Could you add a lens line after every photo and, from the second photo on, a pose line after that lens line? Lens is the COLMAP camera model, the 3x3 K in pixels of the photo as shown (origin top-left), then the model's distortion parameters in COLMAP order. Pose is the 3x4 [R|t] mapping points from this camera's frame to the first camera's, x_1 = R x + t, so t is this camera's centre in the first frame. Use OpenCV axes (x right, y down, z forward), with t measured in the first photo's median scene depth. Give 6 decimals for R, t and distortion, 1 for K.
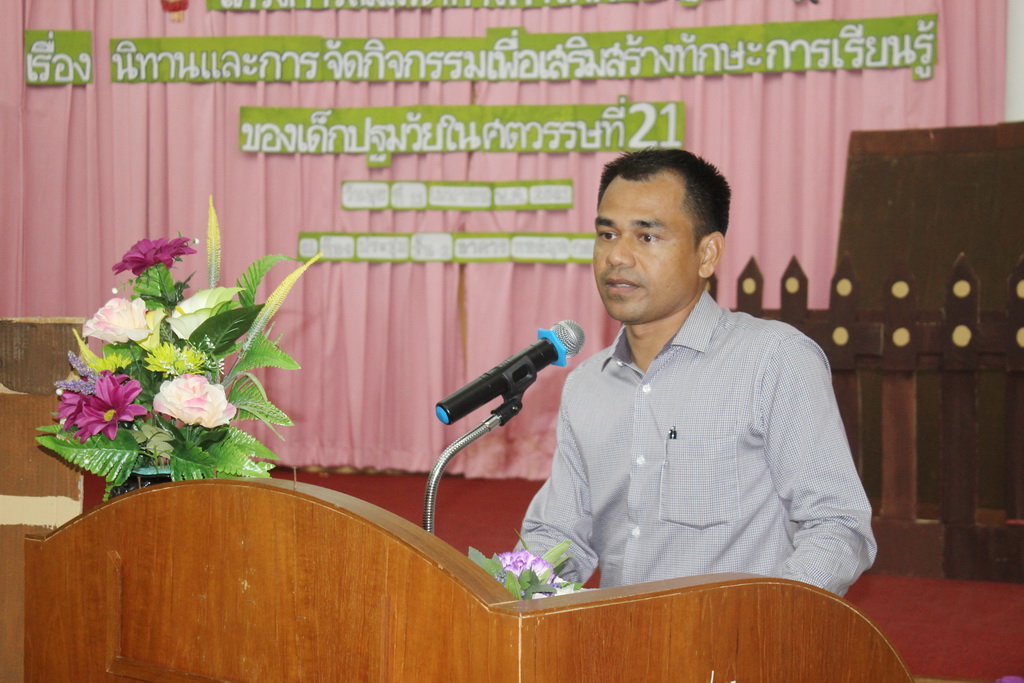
lens RADIAL K [[2135.2, 0, 528.1], [0, 2135.2, 342.7], [0, 0, 1]] dist [0.090693, 0.085946]
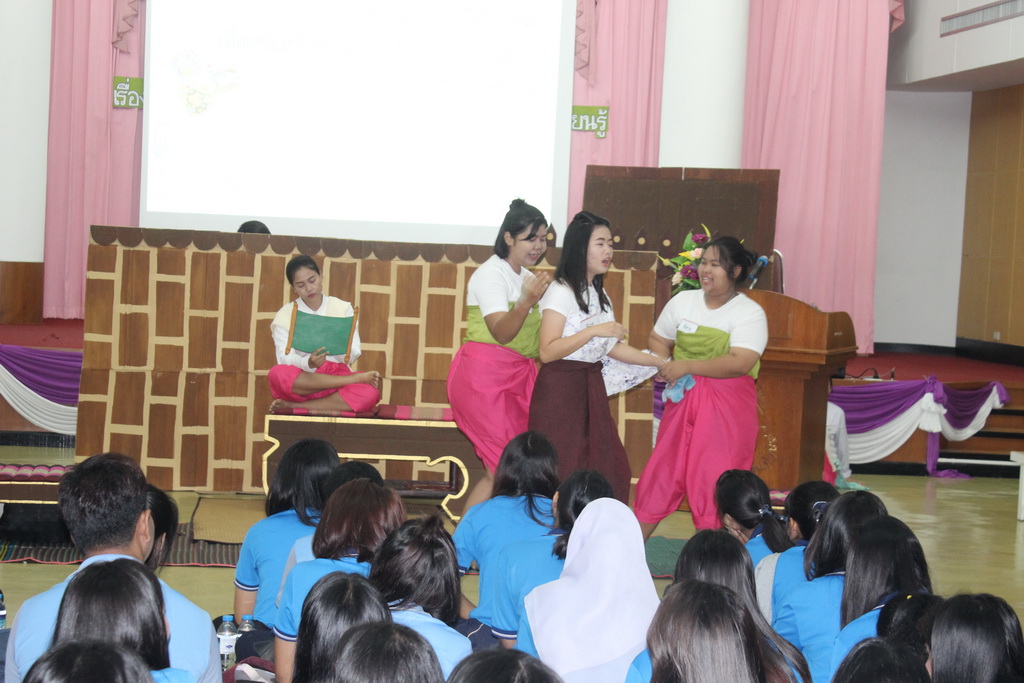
lens RADIAL K [[2037.3, 0, 512.0], [0, 2037.3, 341.5], [0, 0, 1]] dist [0.013887, -0.089436]
pose [[0.931843, 0.016495, 0.362486, -0.710207], [-0.029627, 0.999090, 0.030696, 0.018326], [-0.361649, -0.039343, 0.931484, -0.947021]]
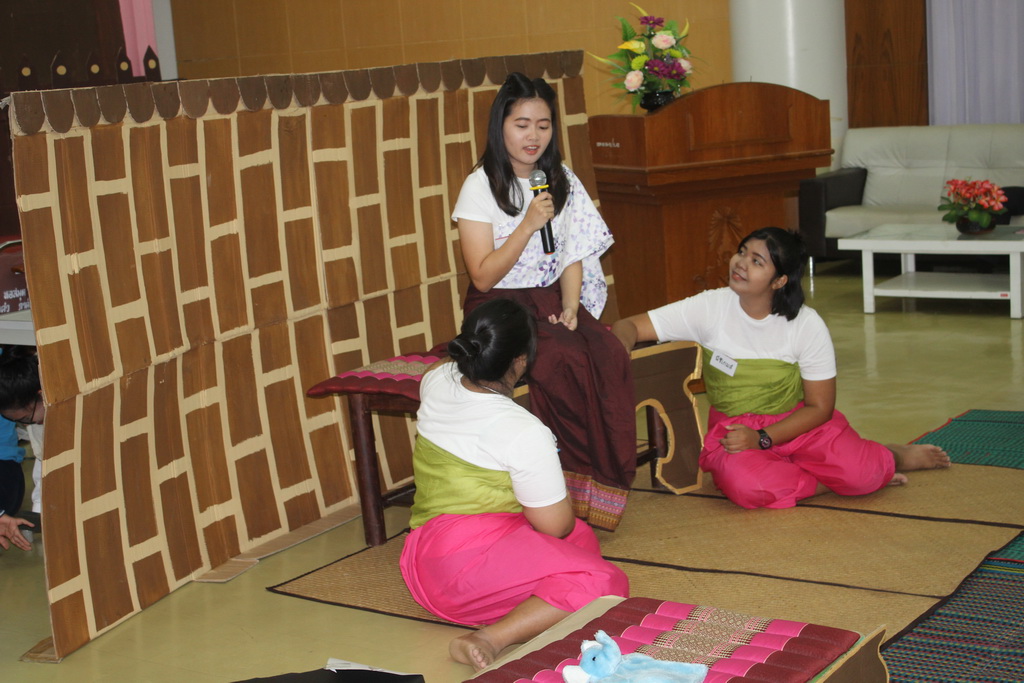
lens RADIAL K [[1684.0, 0, 512.0], [0, 1684.0, 341.5], [0, 0, 1]] dist [-0.012420, 0.063261]
pose [[0.353596, -0.195580, 0.914723, -0.906160], [0.094093, 0.980374, 0.173245, -0.009876], [-0.930654, 0.024810, 0.365059, 0.112307]]
